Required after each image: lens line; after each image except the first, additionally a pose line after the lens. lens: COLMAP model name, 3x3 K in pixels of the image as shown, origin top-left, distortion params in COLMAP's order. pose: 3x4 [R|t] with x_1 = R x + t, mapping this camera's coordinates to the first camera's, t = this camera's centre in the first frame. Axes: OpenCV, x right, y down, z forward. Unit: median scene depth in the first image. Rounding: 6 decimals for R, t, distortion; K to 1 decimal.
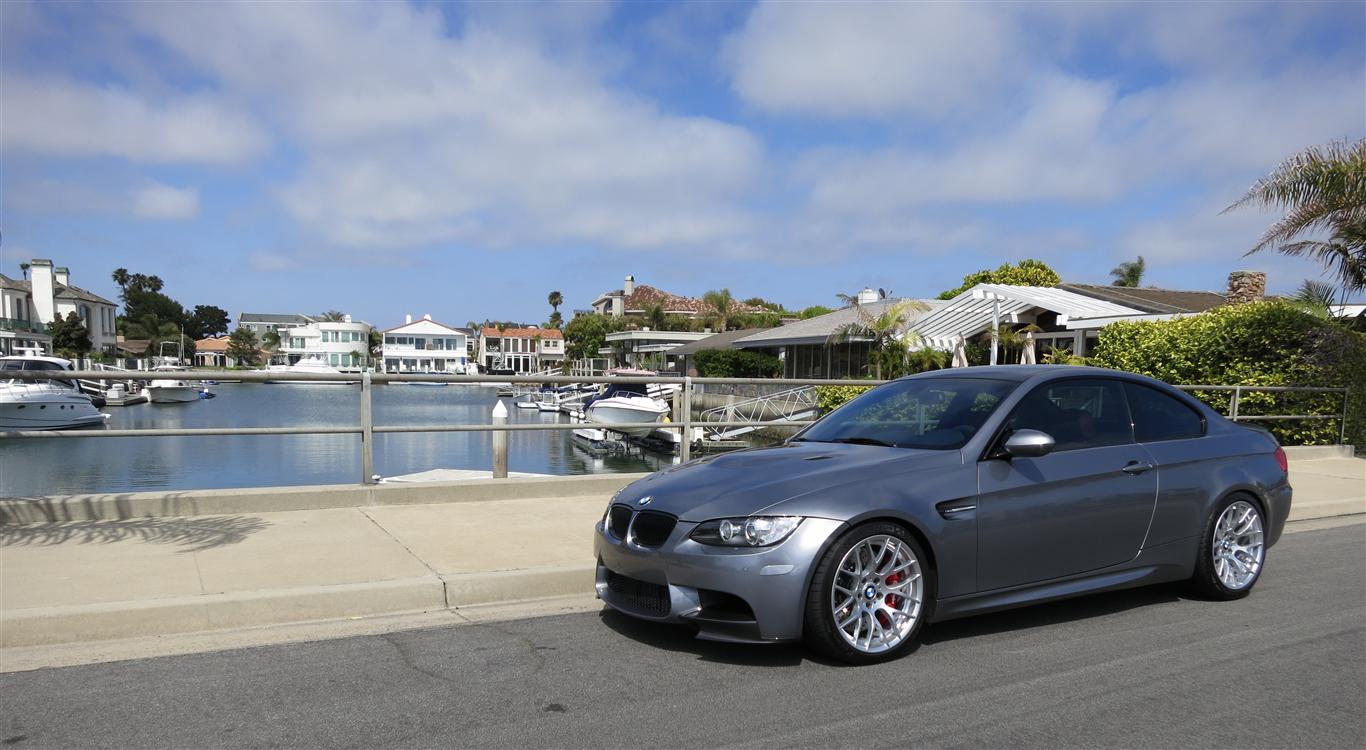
lens RADIAL K [[1046.3, 0, 683.2], [0, 1046.3, 374.7], [0, 0, 1]] dist [-0.062110, -0.001948]
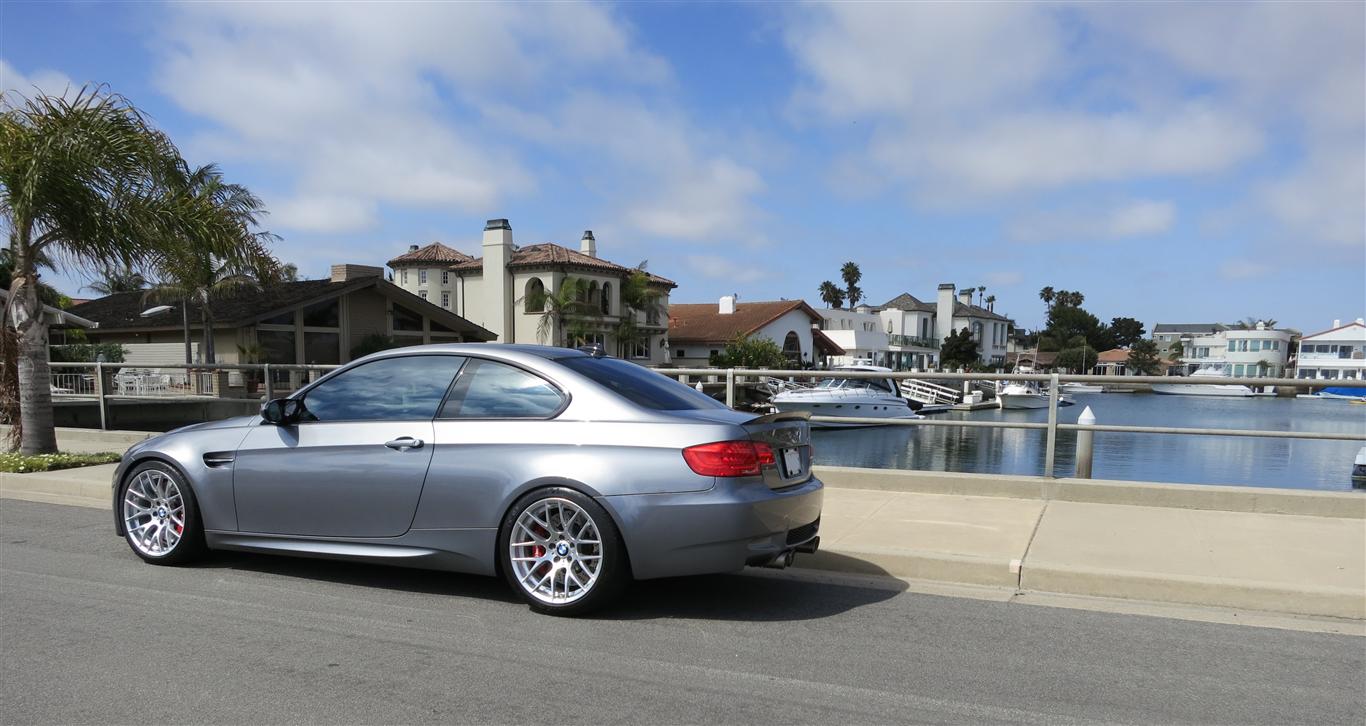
lens RADIAL K [[1028.7, 0, 684.8], [0, 1028.7, 364.7], [0, 0, 1]] dist [-0.004126, 0.003609]
pose [[0.608008, -0.006467, -0.793905, 0.093597], [-0.011399, 0.999793, -0.016874, 0.001861], [0.793849, 0.019309, 0.607808, 0.041706]]
